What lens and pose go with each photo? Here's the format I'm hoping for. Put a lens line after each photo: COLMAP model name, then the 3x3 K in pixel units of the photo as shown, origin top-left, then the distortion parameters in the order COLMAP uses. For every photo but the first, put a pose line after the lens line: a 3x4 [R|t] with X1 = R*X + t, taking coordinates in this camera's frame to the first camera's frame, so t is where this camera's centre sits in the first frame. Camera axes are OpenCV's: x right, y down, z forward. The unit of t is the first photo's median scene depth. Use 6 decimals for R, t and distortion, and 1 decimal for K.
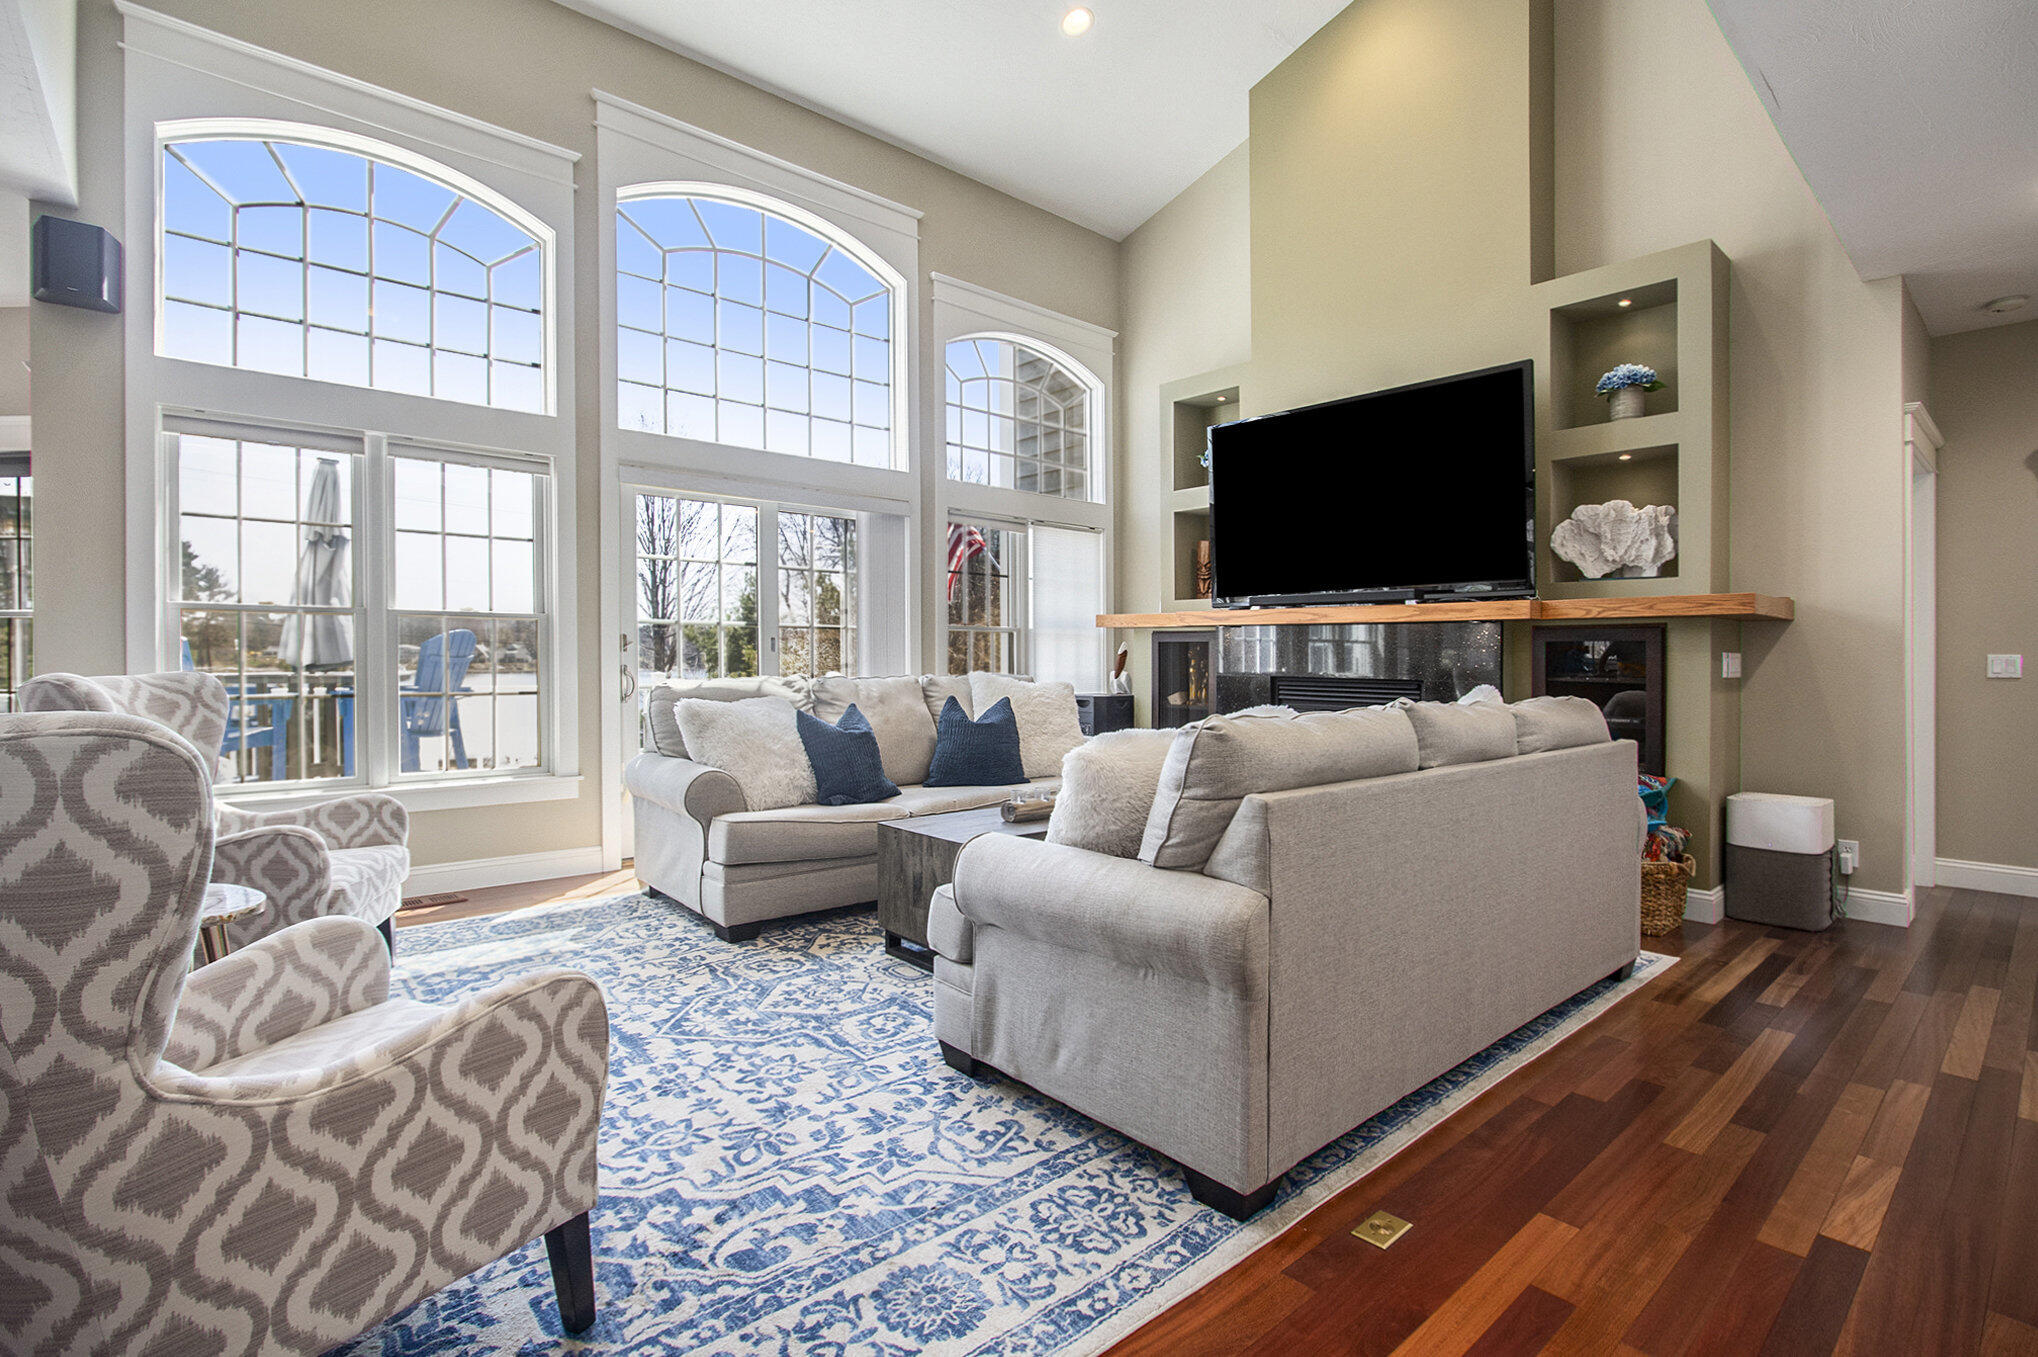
lens RADIAL K [[929.8, 0, 975.9], [0, 929.8, 679.9], [0, 0, 1]] dist [-0.001605, 0.000376]
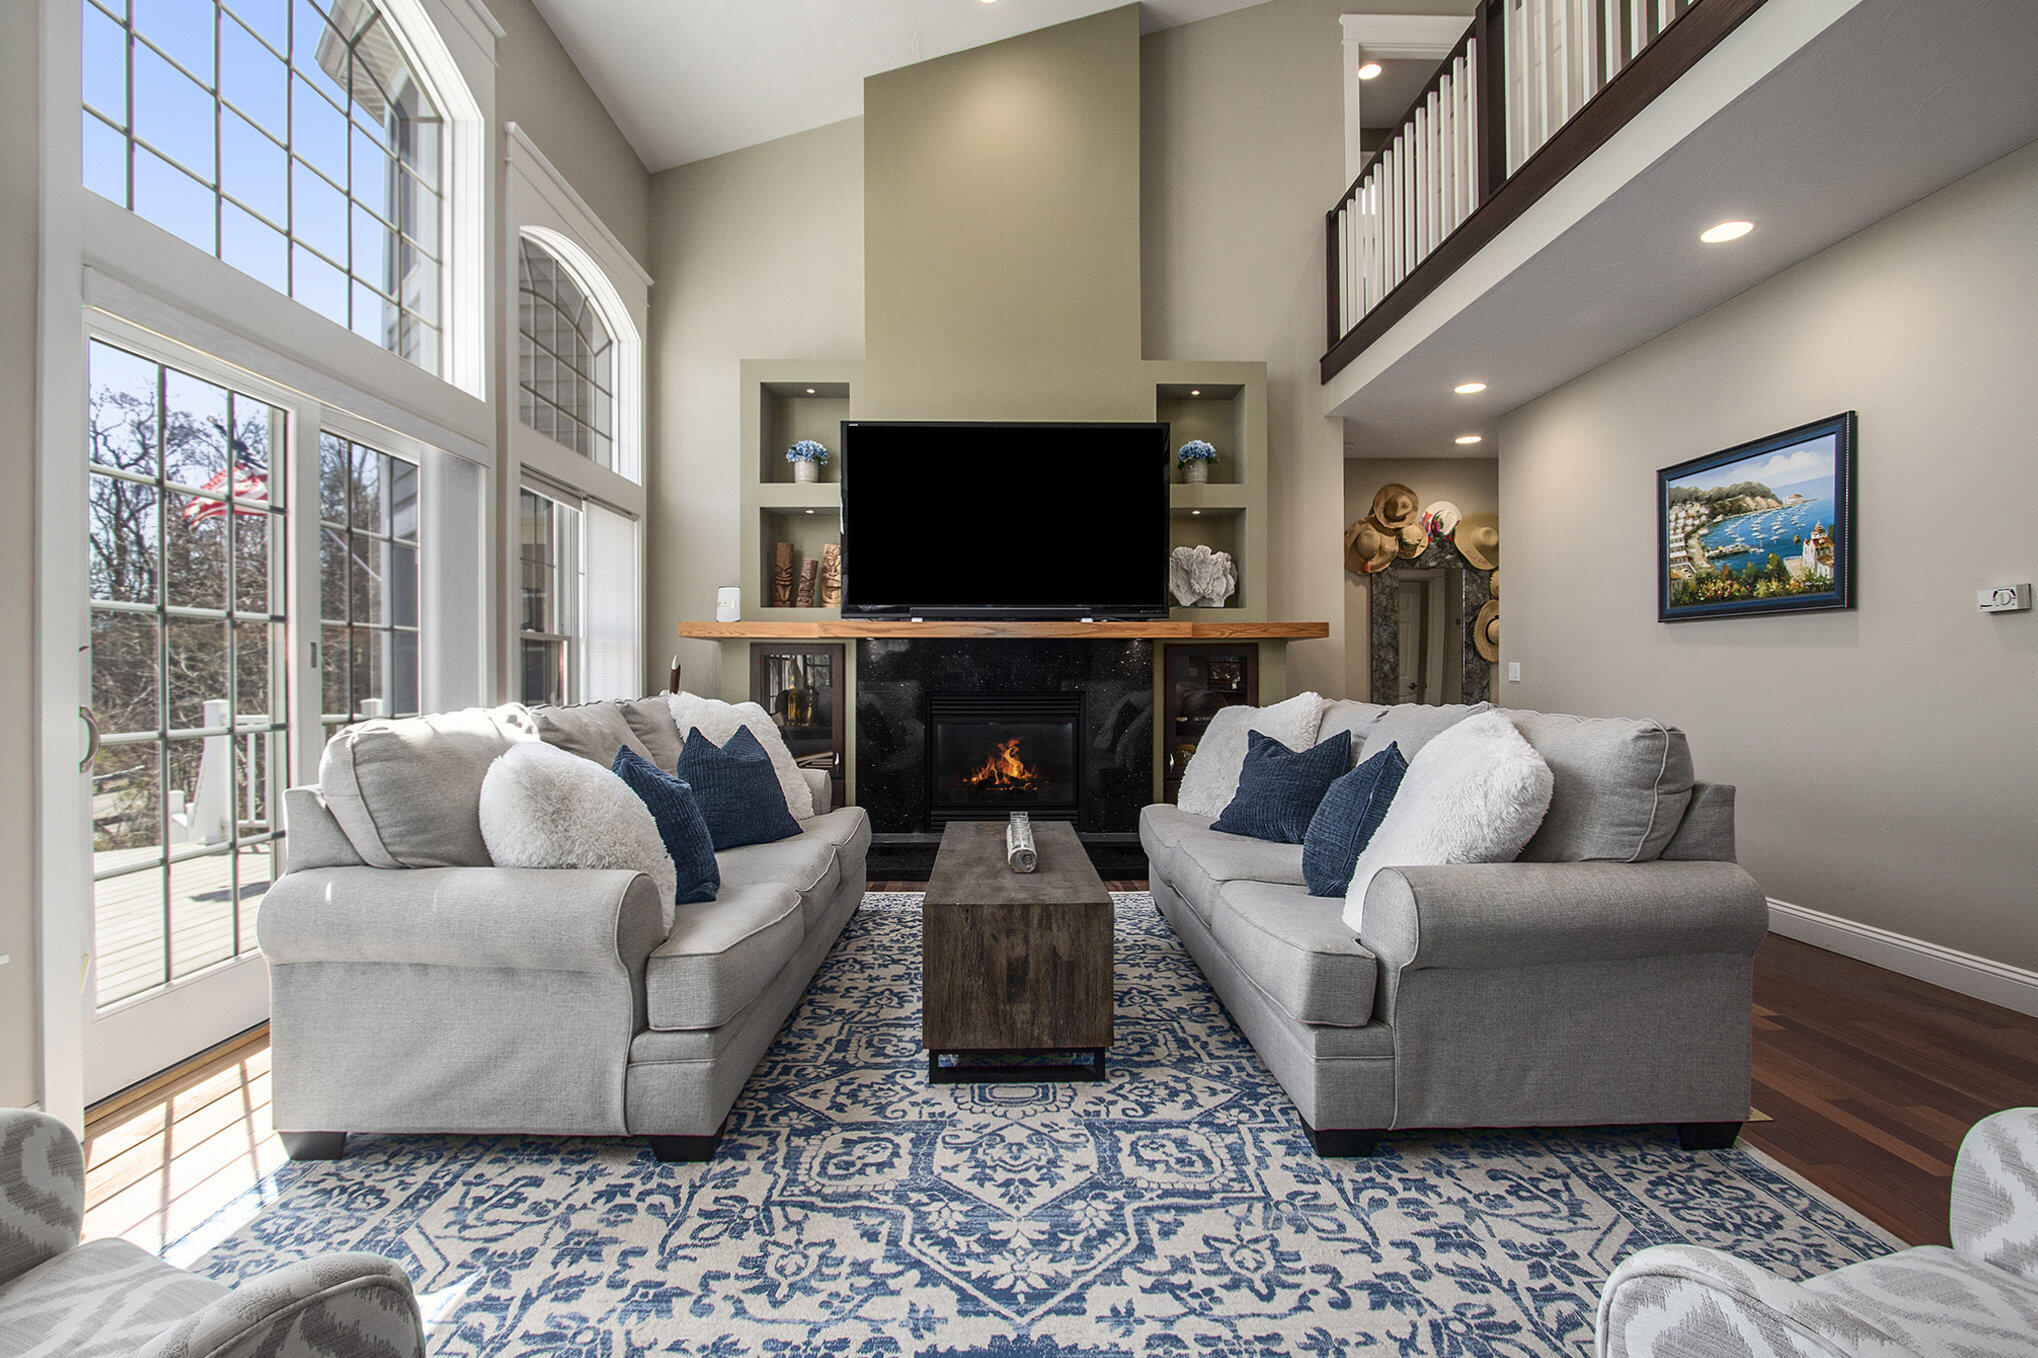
lens RADIAL K [[949.1, 0, 996.2], [0, 949.1, 679.8], [0, 0, 1]] dist [-0.010616, 0.000420]
pose [[0.638175, -0.015251, 0.769740, -0.679177], [0.027917, 0.999605, -0.003340, -0.016761], [-0.769385, 0.023620, 0.638349, 0.526588]]
